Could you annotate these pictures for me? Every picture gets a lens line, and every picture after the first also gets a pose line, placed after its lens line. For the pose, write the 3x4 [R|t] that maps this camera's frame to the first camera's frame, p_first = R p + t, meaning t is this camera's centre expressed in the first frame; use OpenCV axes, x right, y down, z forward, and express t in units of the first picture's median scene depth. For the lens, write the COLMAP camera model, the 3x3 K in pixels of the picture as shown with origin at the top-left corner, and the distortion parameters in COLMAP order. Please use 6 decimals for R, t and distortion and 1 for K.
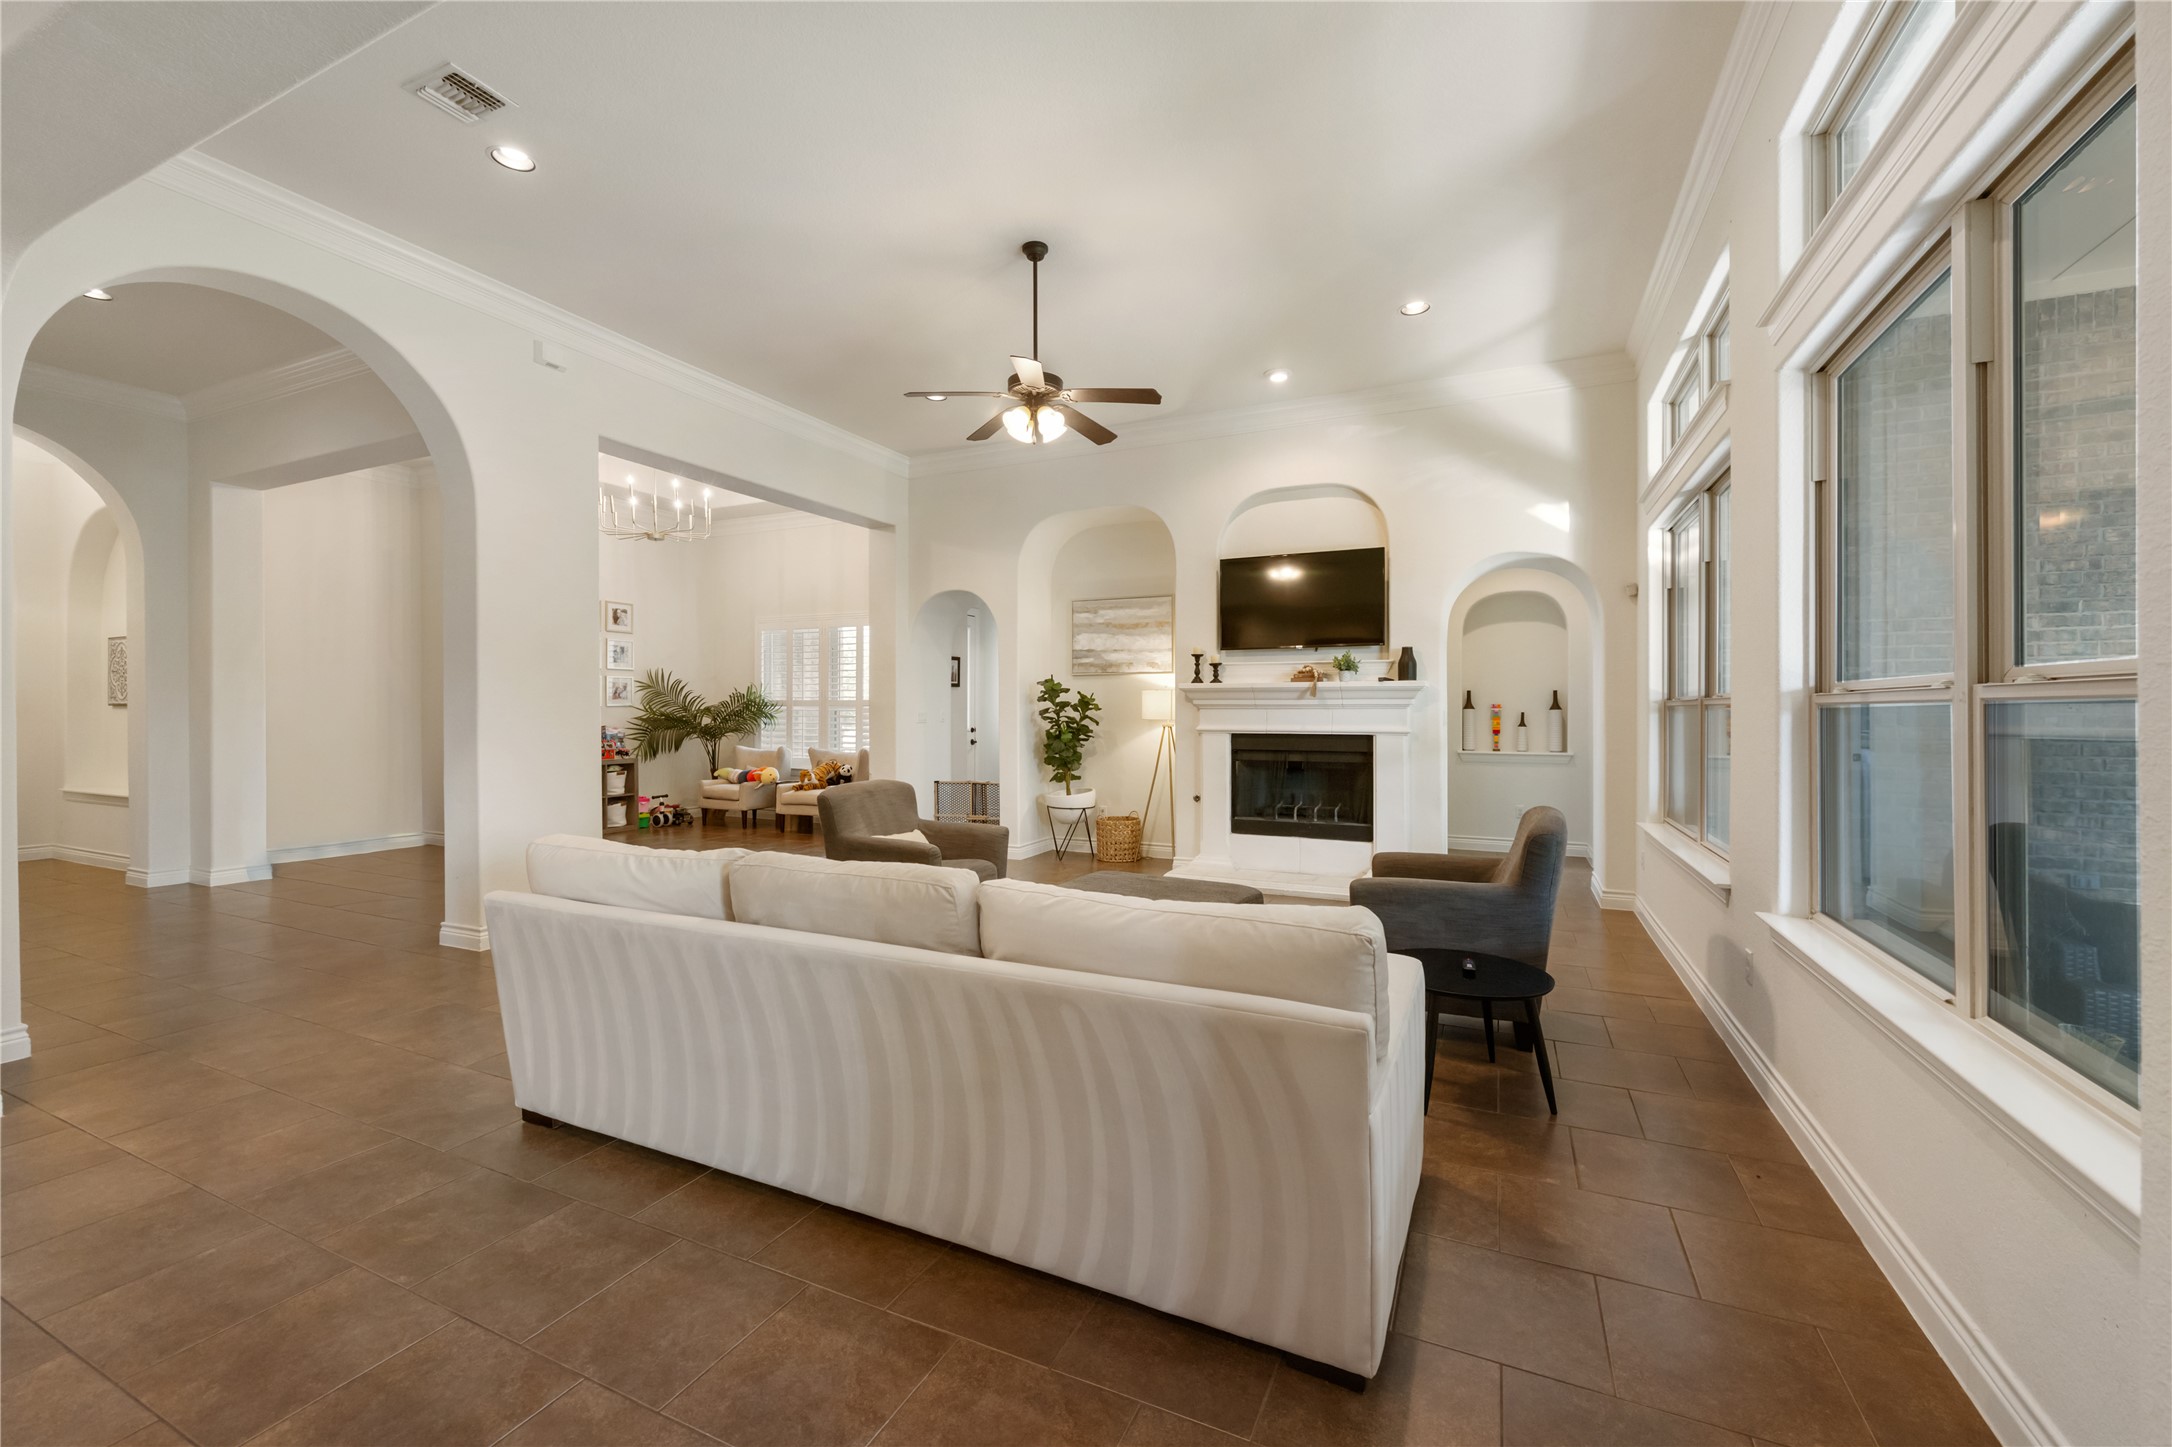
lens RADIAL K [[887.4, 0, 1079.1], [0, 887.4, 712.1], [0, 0, 1]] dist [-0.000159, 0.000911]
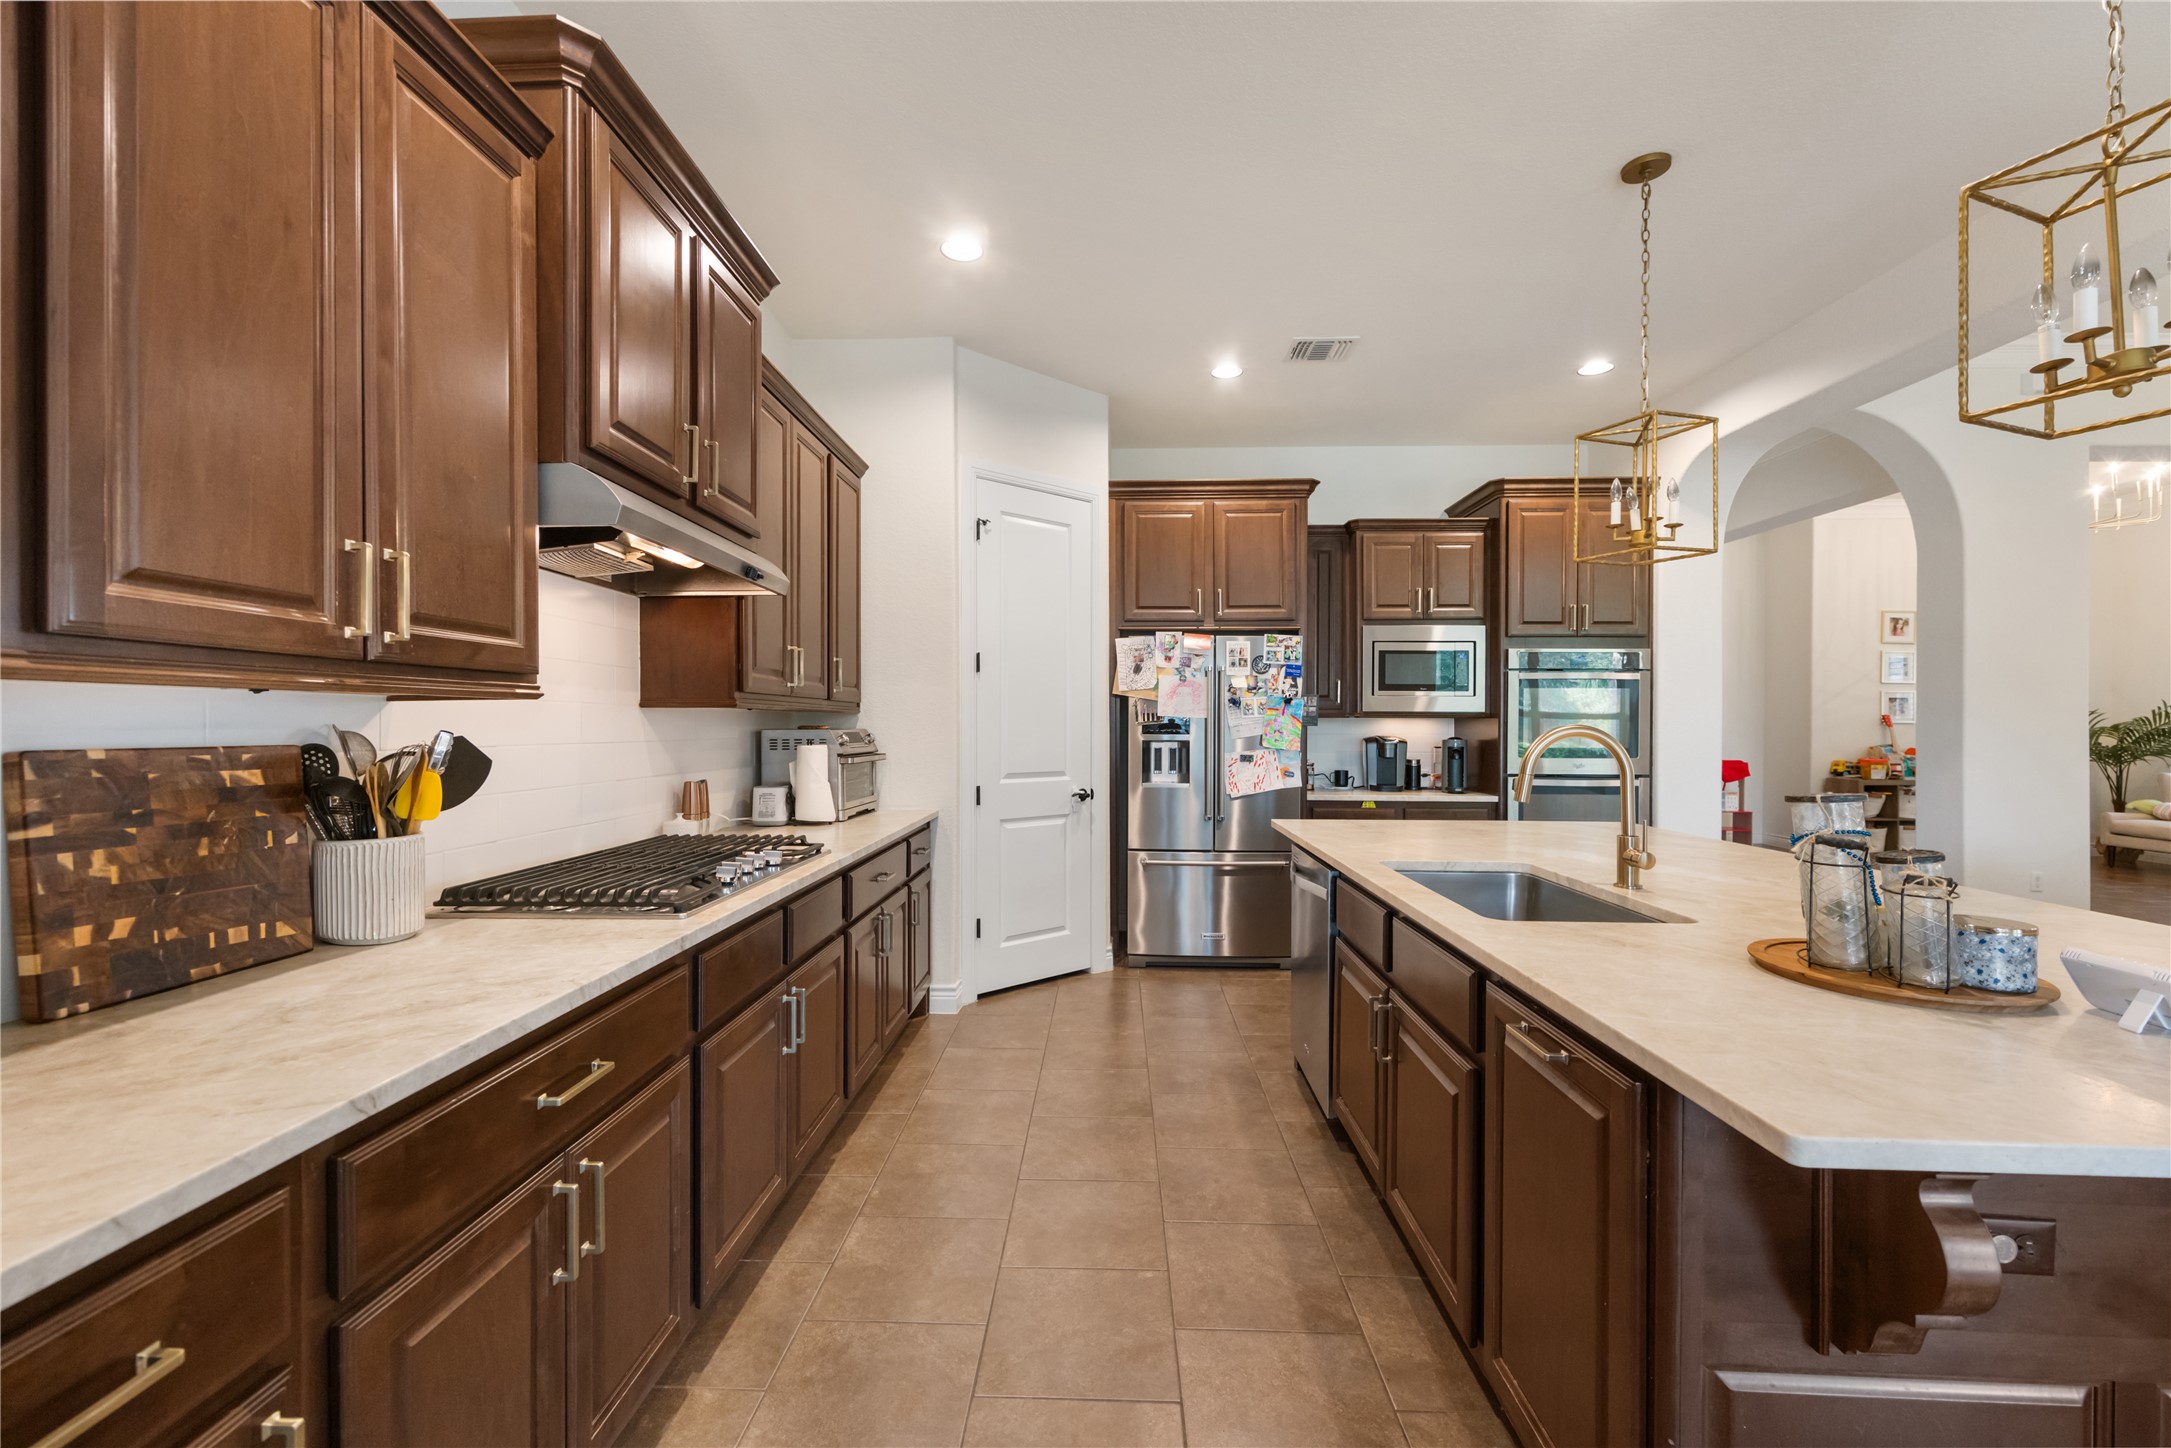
lens RADIAL K [[887.0, 0, 1085.4], [0, 887.0, 725.7], [0, 0, 1]] dist [-0.000159, 0.000911]
pose [[0.406615, -0.002853, -0.913595, -0.056638], [-0.006246, 0.999963, -0.005903, 0.006691], [0.913578, 0.008107, 0.406582, -0.210583]]
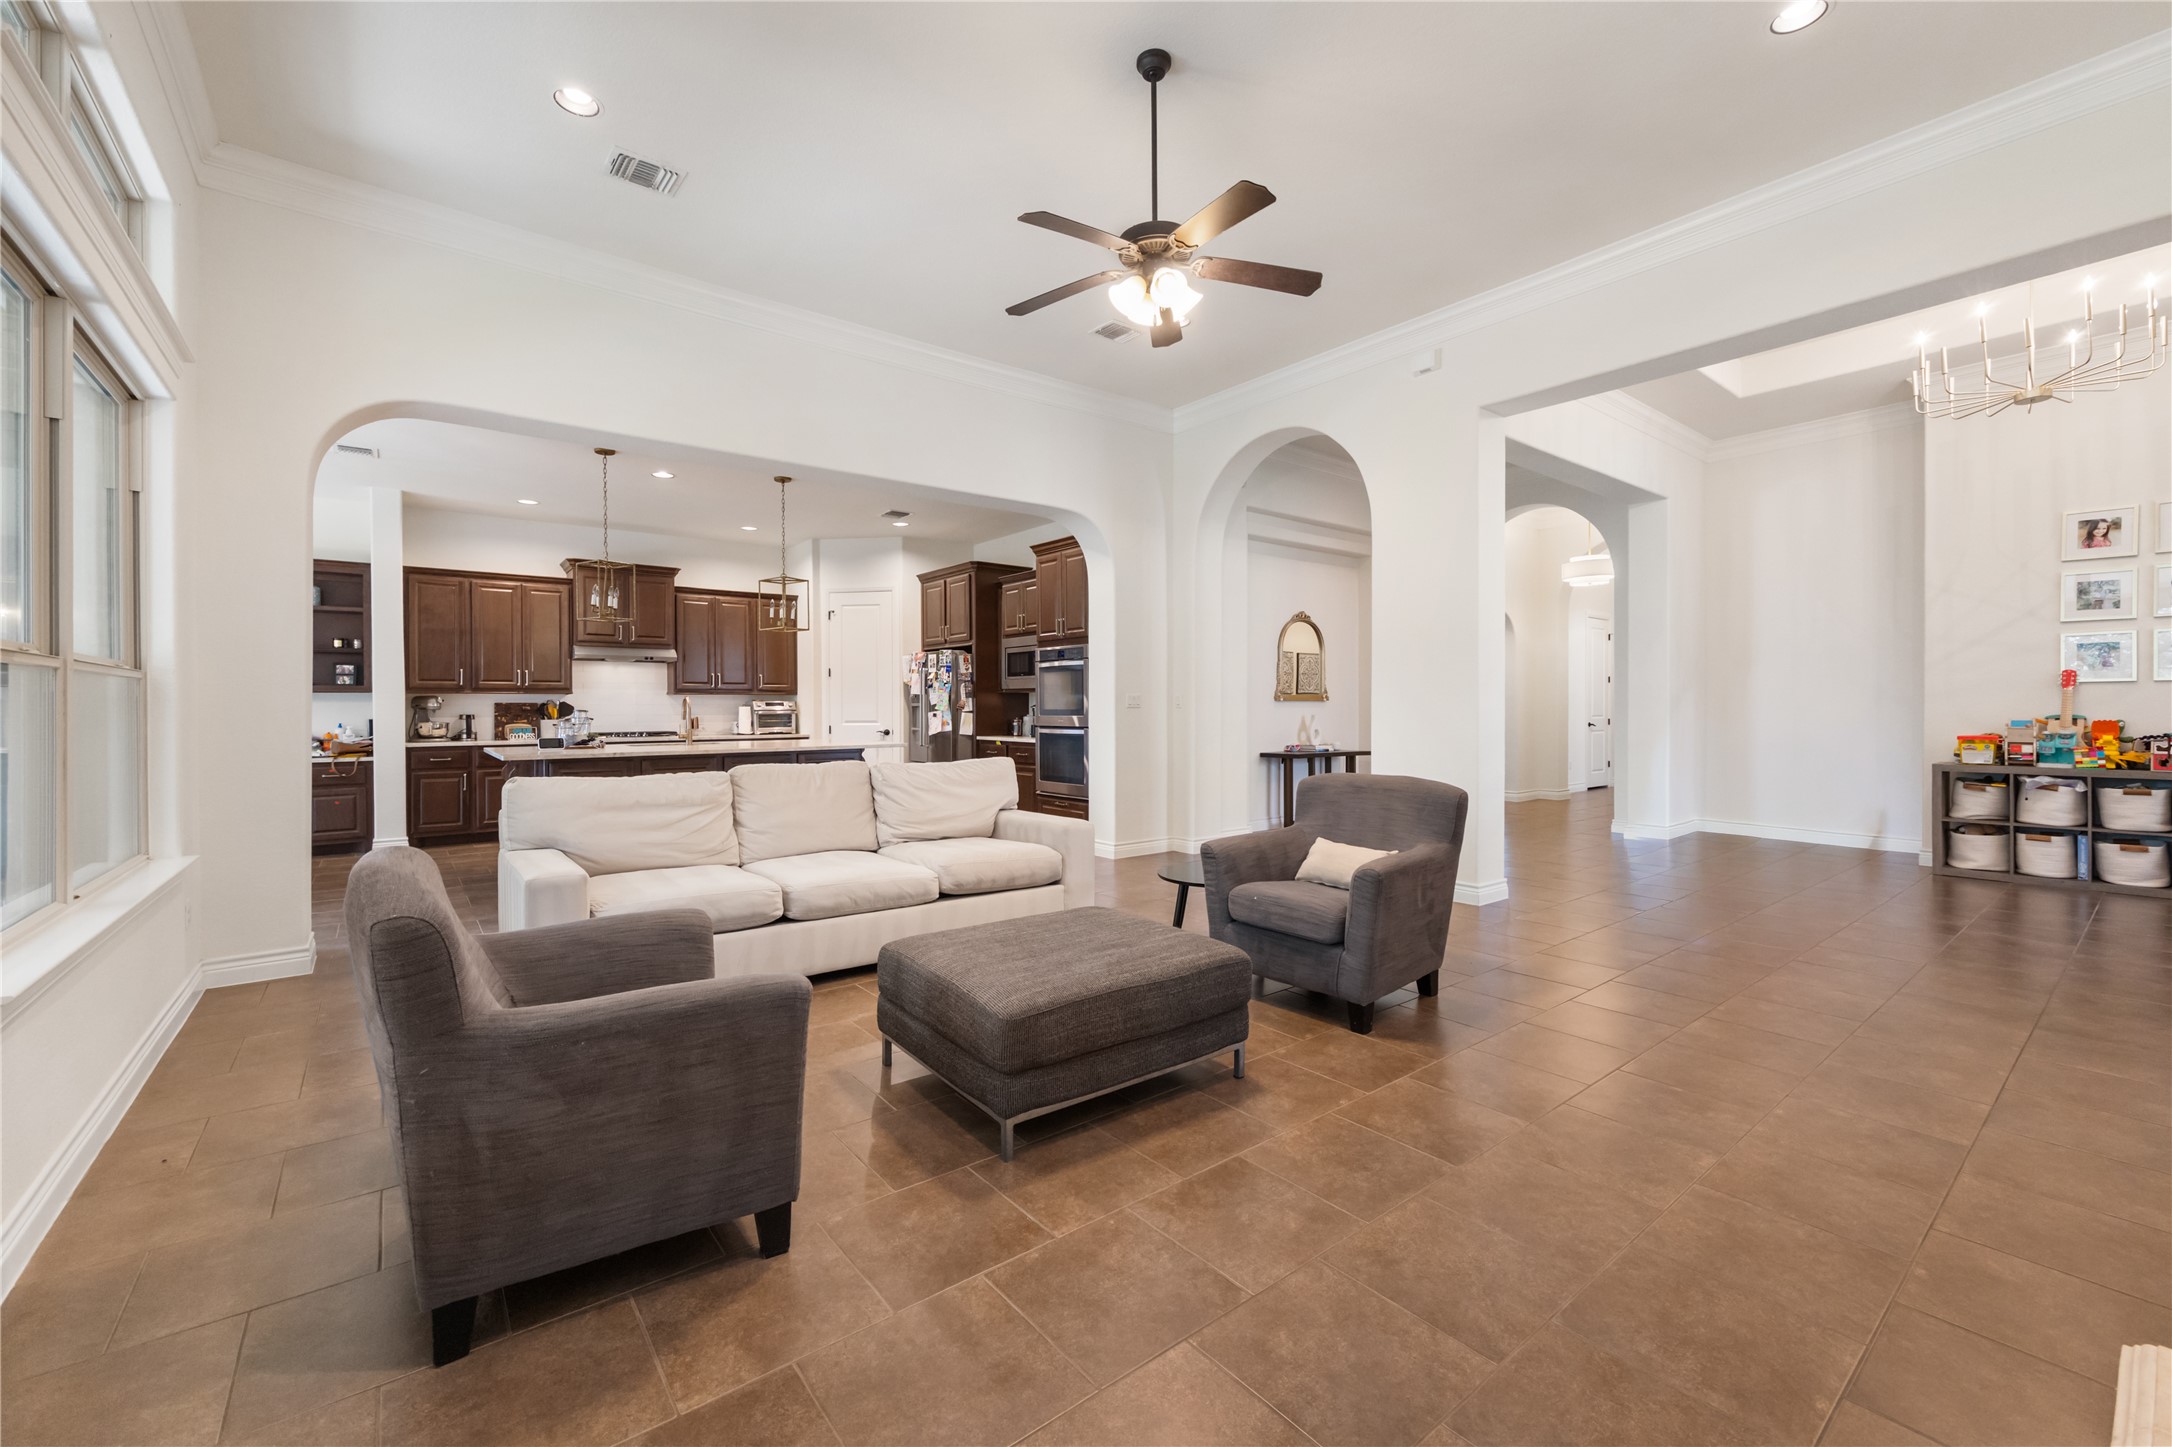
lens RADIAL K [[887.4, 0, 1078.5], [0, 887.4, 707.6], [0, 0, 1]] dist [-0.000159, 0.000911]
pose [[-0.449653, 0.000828, -0.893203, 0.285231], [-0.002642, 0.999994, 0.002257, 0.010858], [0.893200, 0.003375, -0.449648, 0.587547]]
